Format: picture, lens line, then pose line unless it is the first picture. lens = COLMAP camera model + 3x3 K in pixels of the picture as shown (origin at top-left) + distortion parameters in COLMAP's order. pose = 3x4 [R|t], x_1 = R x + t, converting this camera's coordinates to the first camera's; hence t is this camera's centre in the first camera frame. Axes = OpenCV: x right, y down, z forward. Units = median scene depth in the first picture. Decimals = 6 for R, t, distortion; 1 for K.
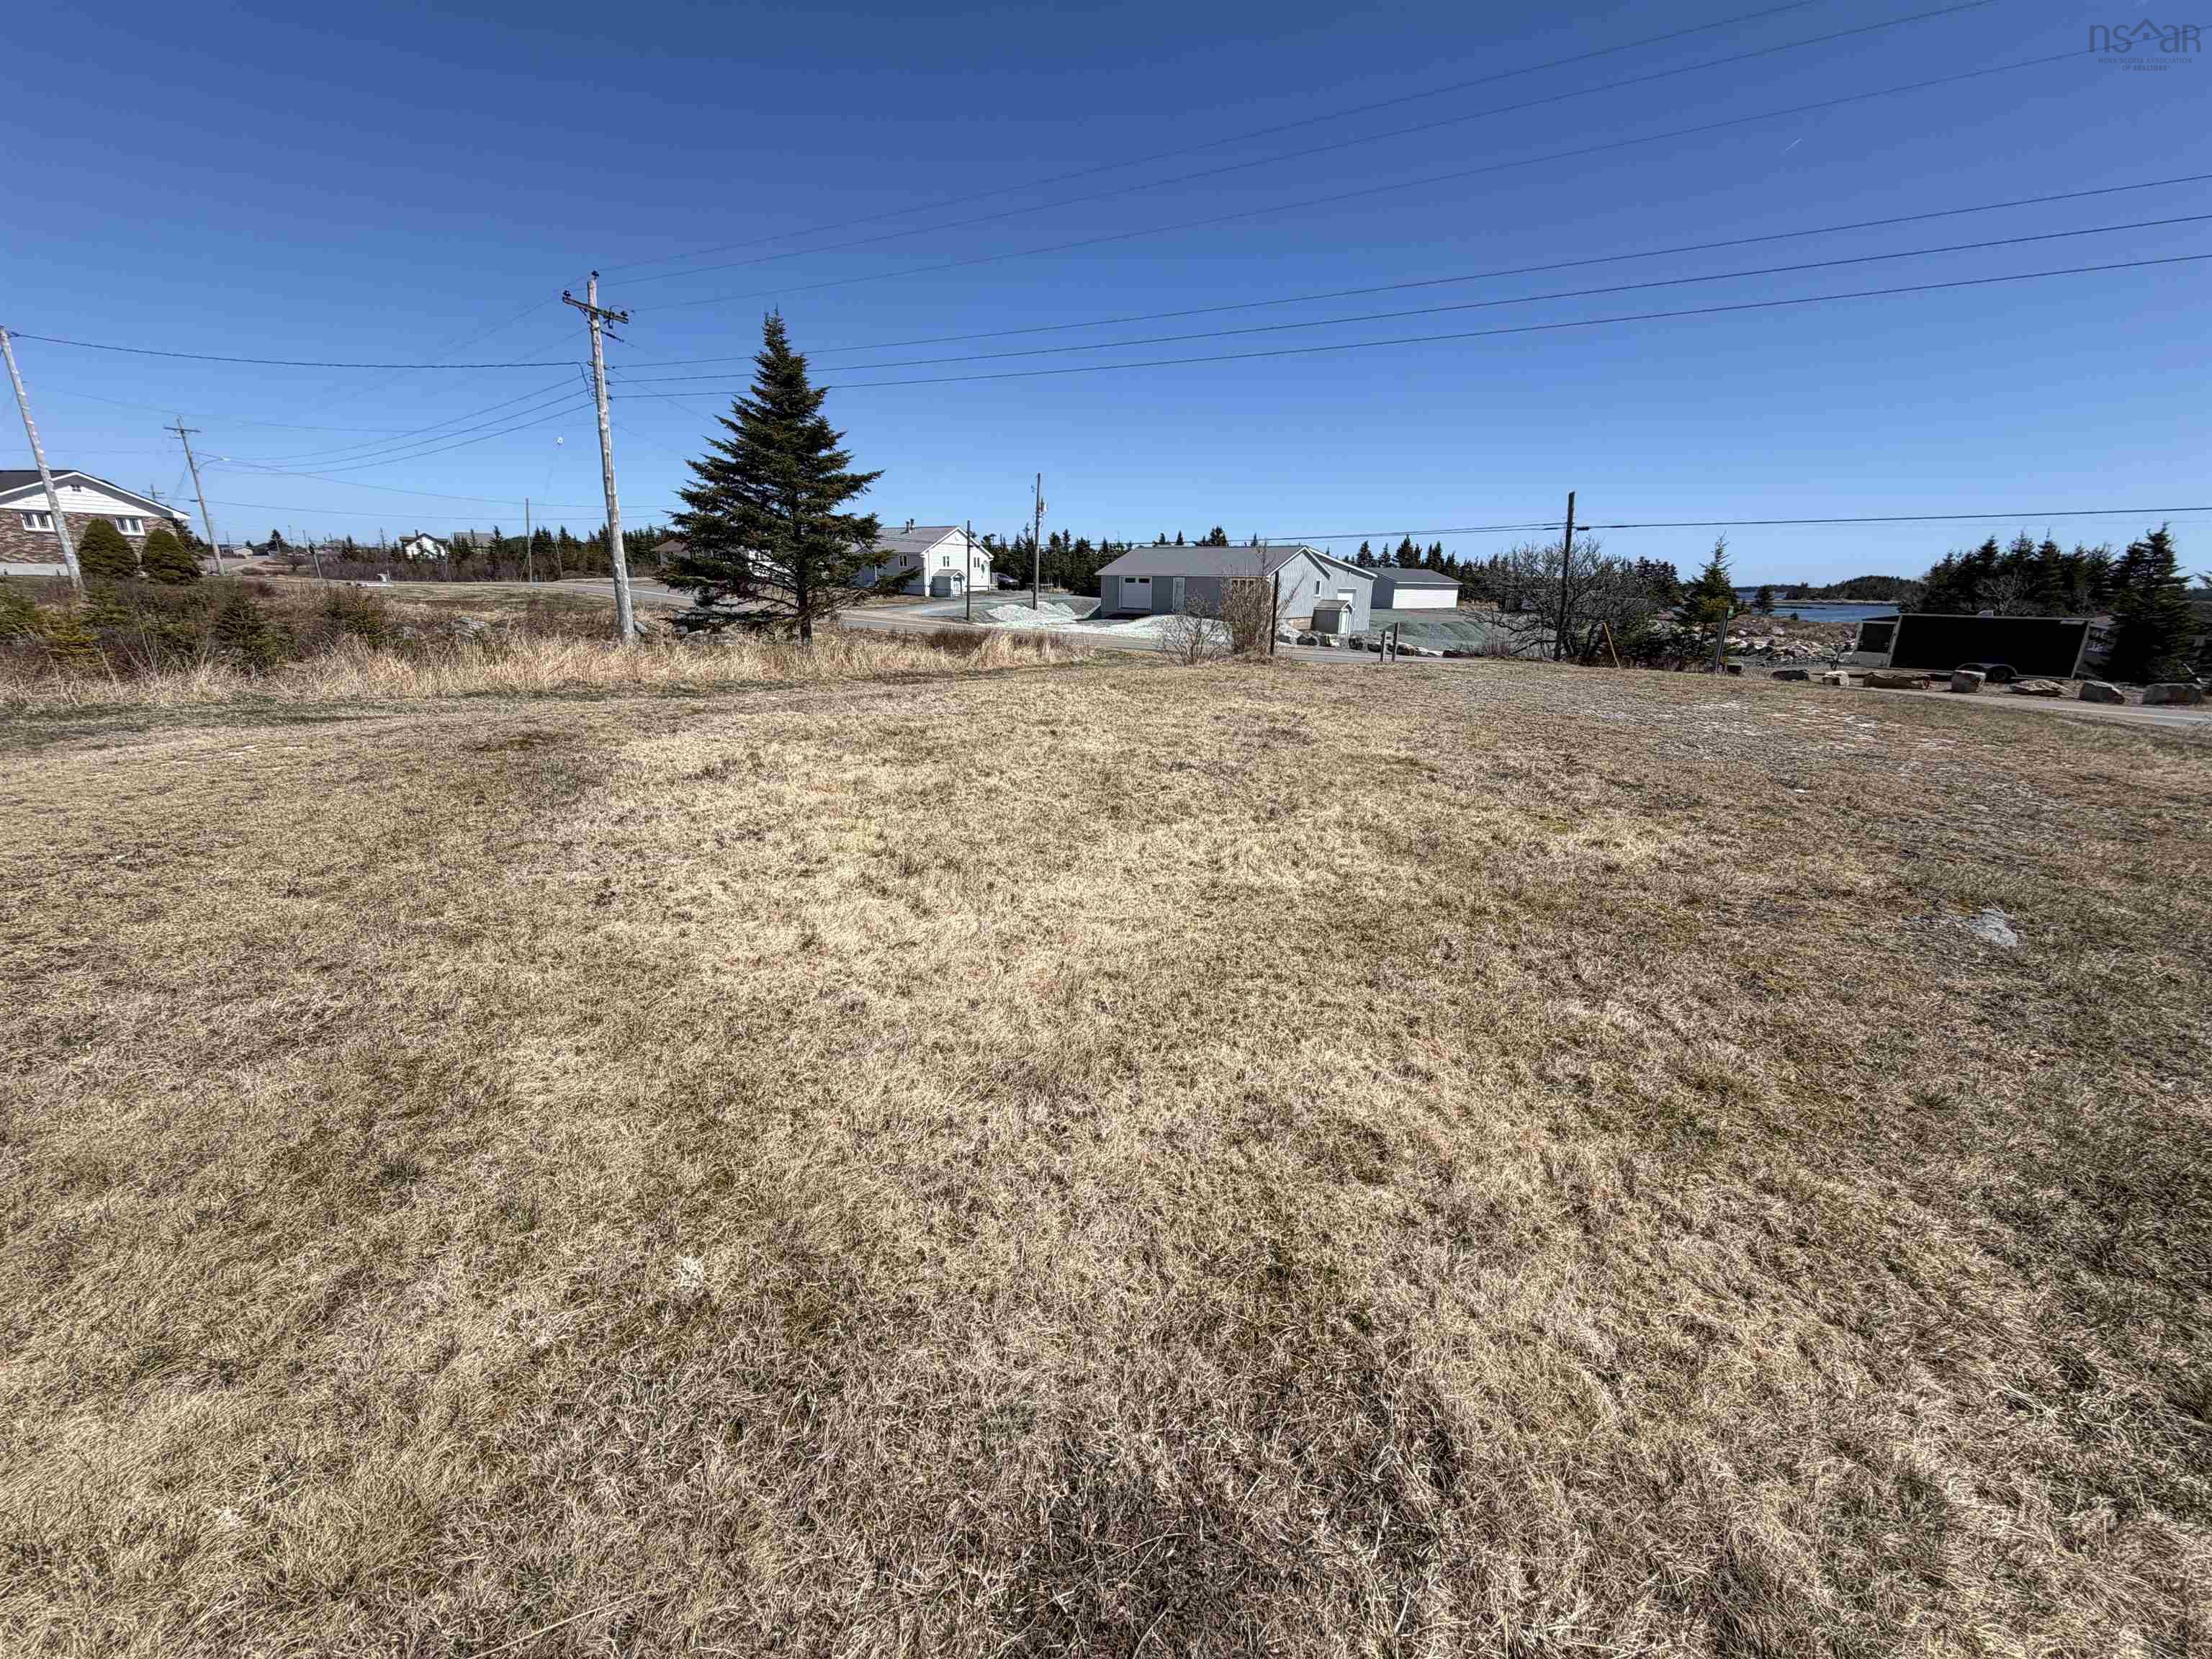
lens RADIAL K [[883.7, 0, 1096.5], [0, 883.7, 833.0], [0, 0, 1]] dist [-0.000121, -0.000054]
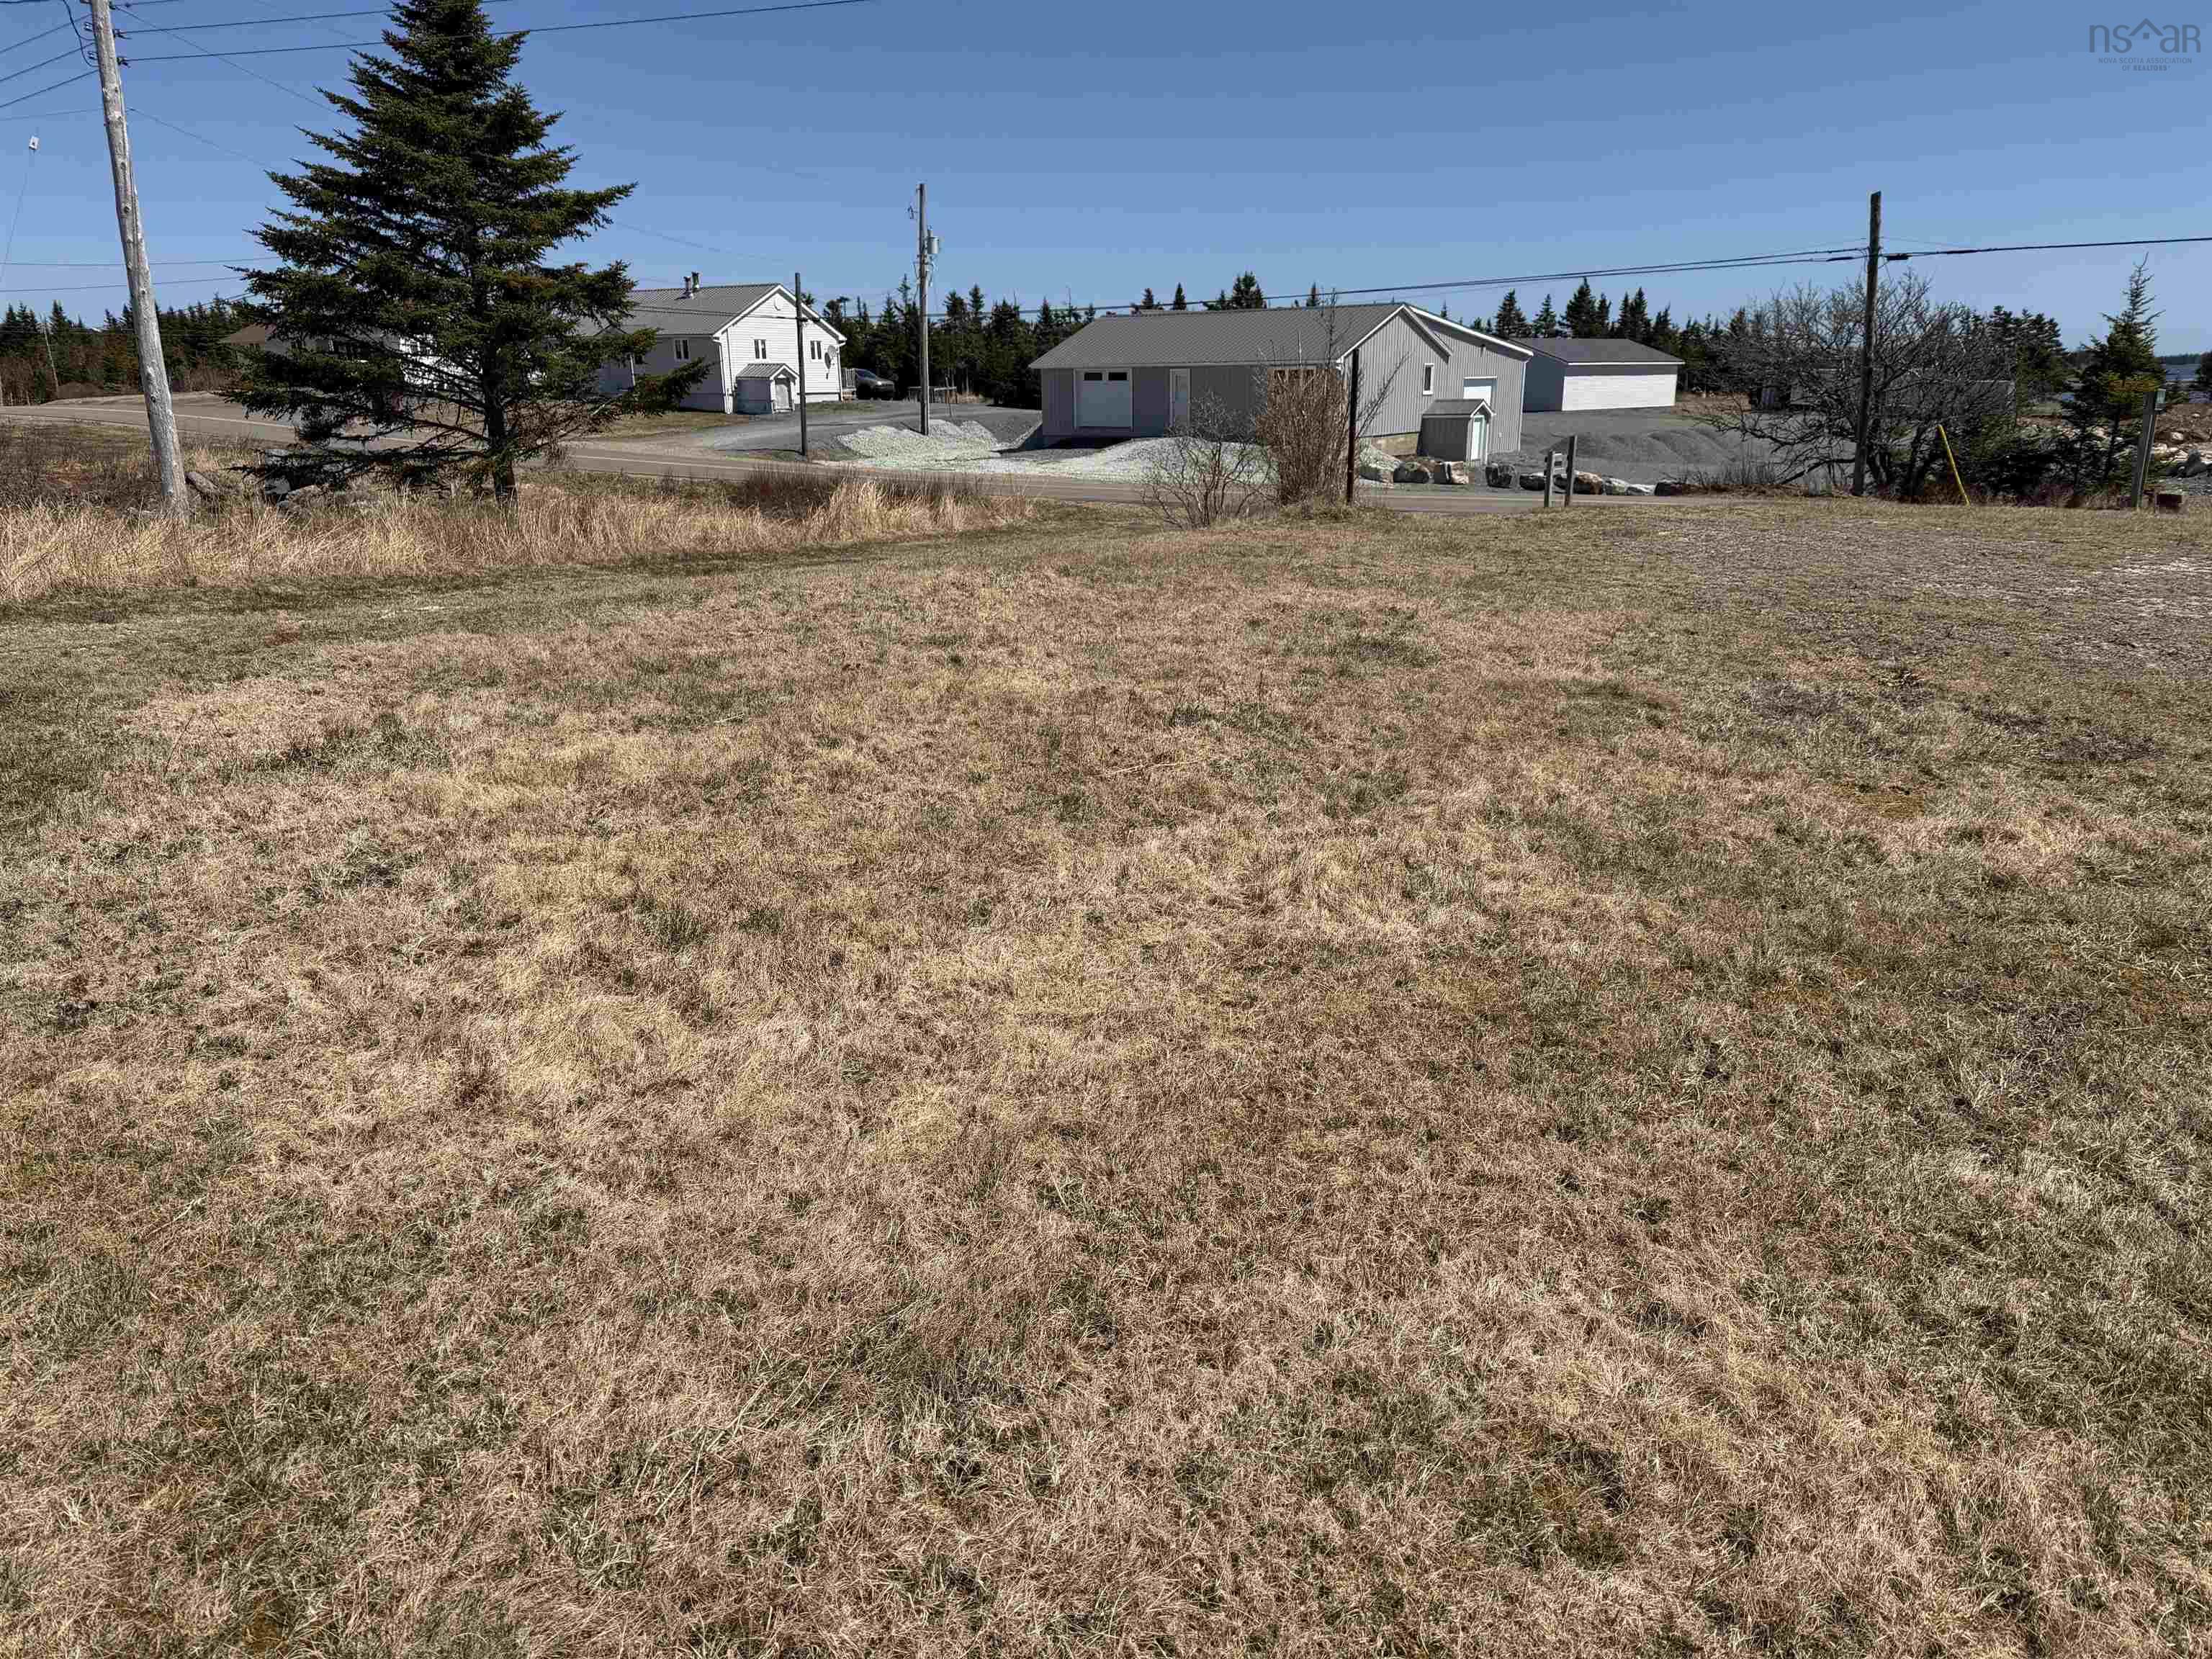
lens RADIAL K [[1558.5, 0, 1089.7], [0, 1558.5, 845.7], [0, 0, 1]] dist [0.078077, -0.100087]
pose [[0.999070, -0.034951, 0.025263, 0.008148], [0.034655, 0.999326, 0.012068, -0.011005], [-0.025668, -0.011181, 0.999608, 0.053511]]
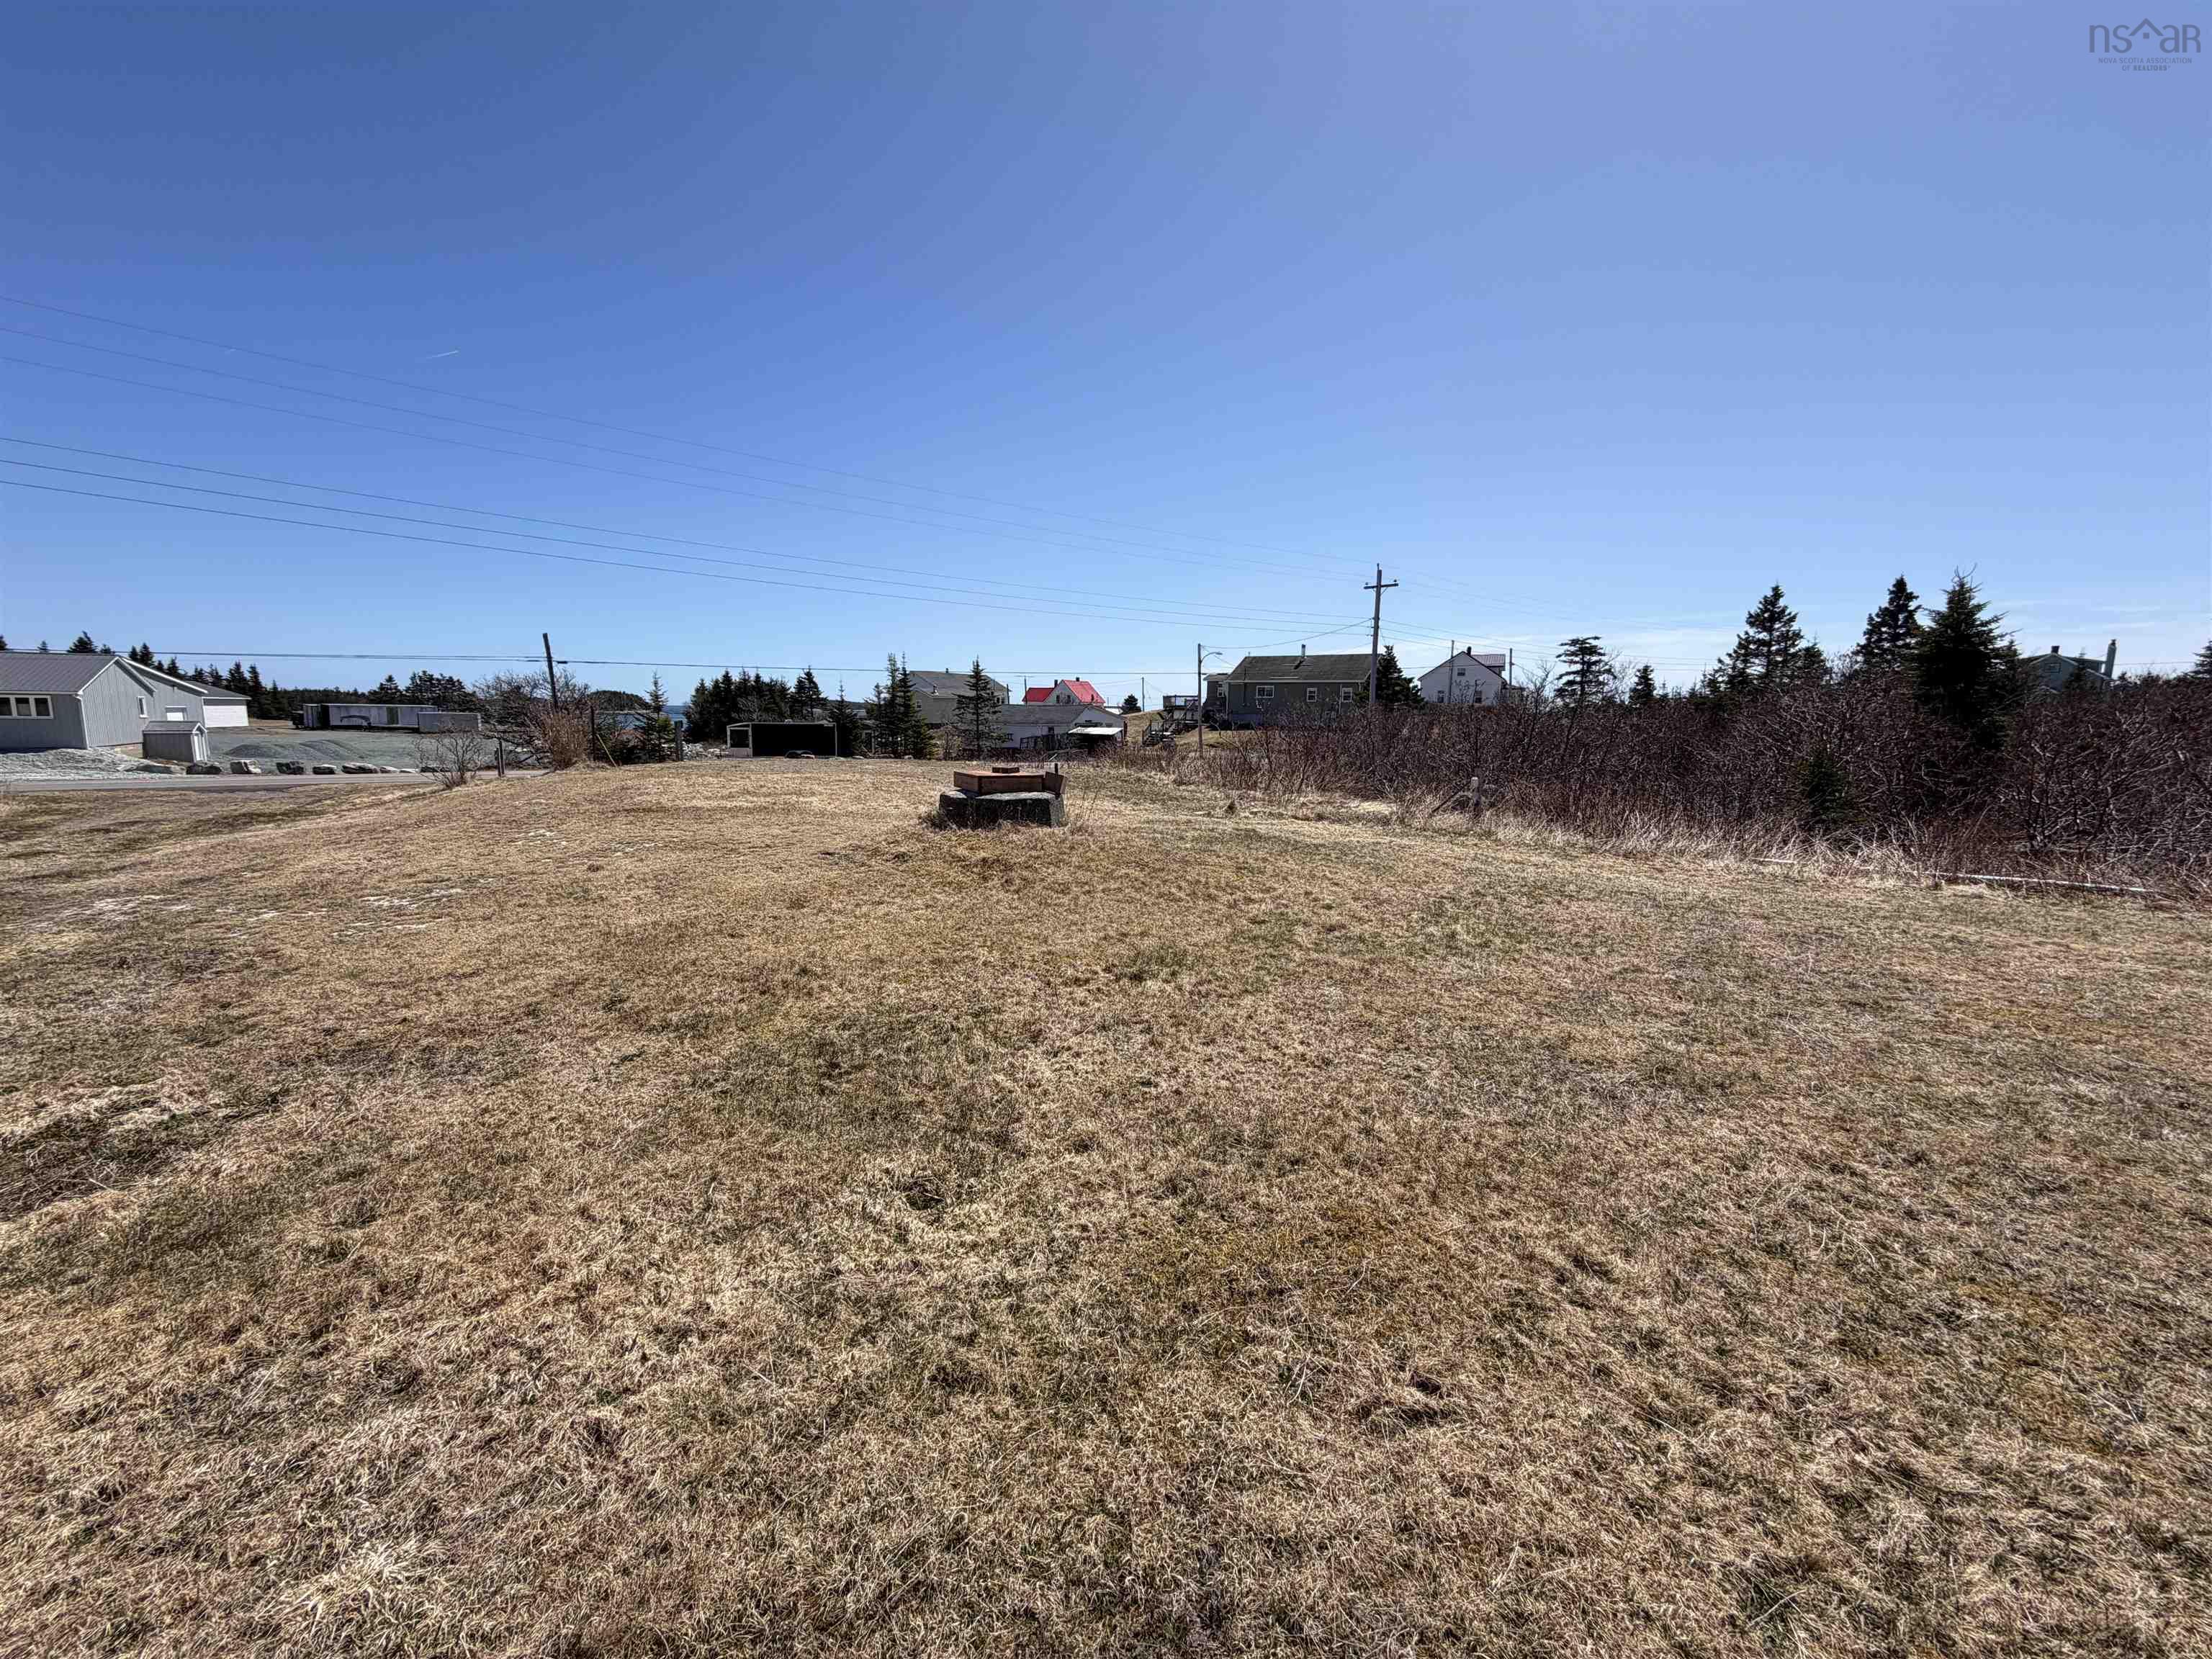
lens RADIAL K [[883.7, 0, 1121.1], [0, 883.7, 842.1], [0, 0, 1]] dist [-0.000121, -0.000054]
pose [[0.321629, -0.149653, 0.934965, -2.772605], [0.251460, 0.965474, 0.068033, 0.106853], [-0.912865, 0.213225, 0.348156, -0.725390]]
